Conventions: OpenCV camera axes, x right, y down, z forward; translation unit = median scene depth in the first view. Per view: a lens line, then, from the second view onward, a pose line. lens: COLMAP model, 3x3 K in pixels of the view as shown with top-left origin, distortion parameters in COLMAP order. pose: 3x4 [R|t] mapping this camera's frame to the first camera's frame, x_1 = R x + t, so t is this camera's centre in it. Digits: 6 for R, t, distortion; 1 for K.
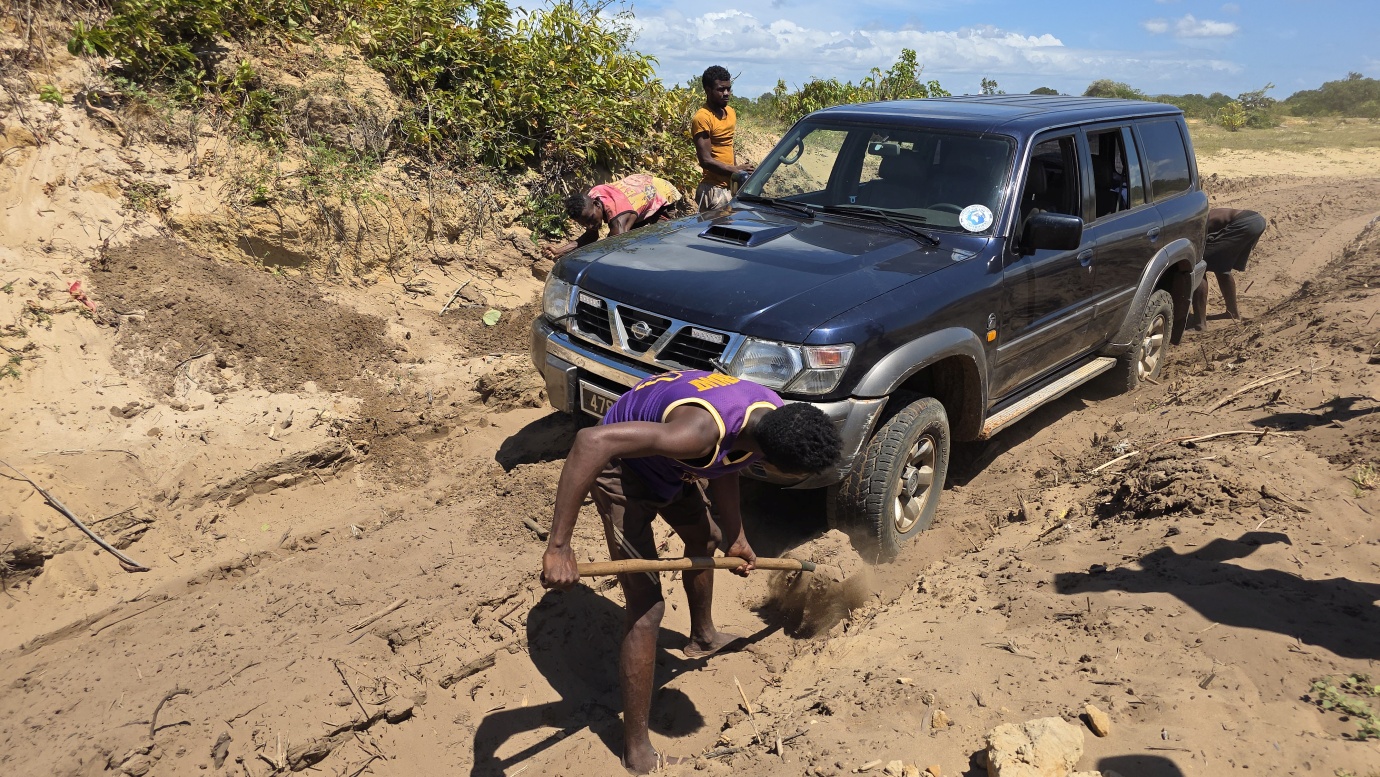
lens RADIAL K [[894.1, 0, 685.2], [0, 894.1, 369.4], [0, 0, 1]] dist [0.059352, -0.060299]
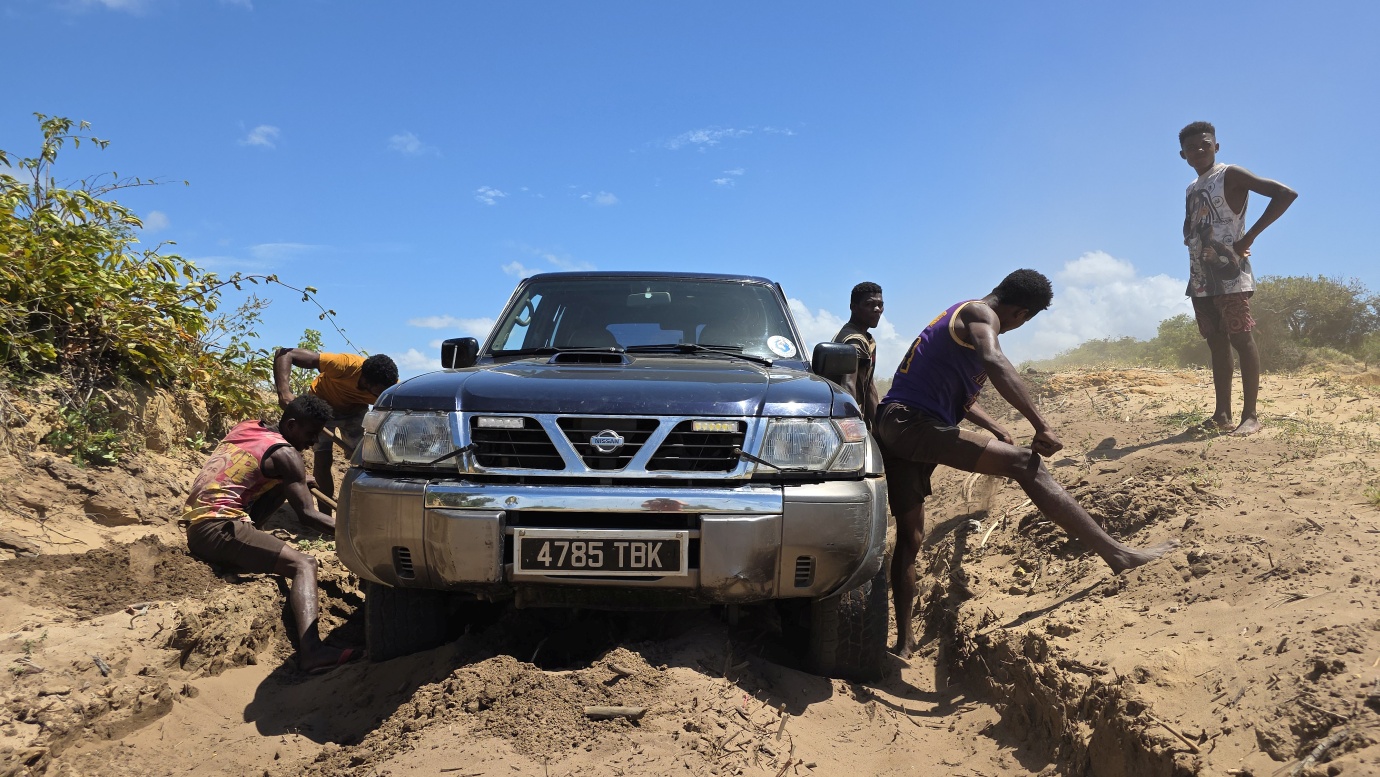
lens RADIAL K [[901.8, 0, 690.0], [0, 901.8, 388.5], [0, 0, 1]] dist [0.054277, -0.056823]
pose [[0.748226, -0.014795, 0.663279, -0.378420], [0.222920, 0.947233, -0.230341, 0.079443], [-0.624872, 0.320205, 0.712042, 0.286359]]
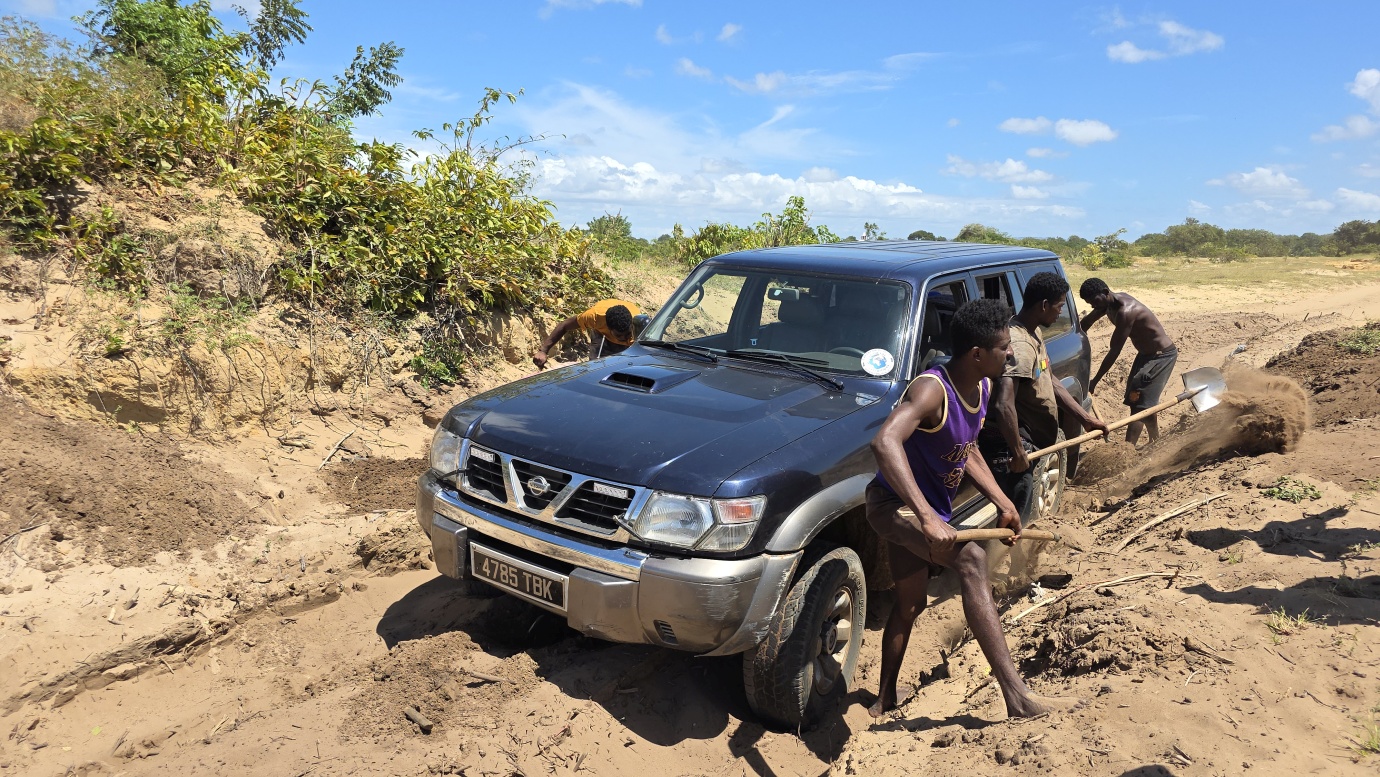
lens RADIAL K [[901.8, 0, 690.0], [0, 901.8, 388.5], [0, 0, 1]] dist [0.054277, -0.056823]
pose [[0.993451, -0.016546, 0.113051, 0.001640], [0.030959, 0.991426, -0.126946, -0.015366], [-0.109981, 0.129615, 0.985446, 0.032632]]
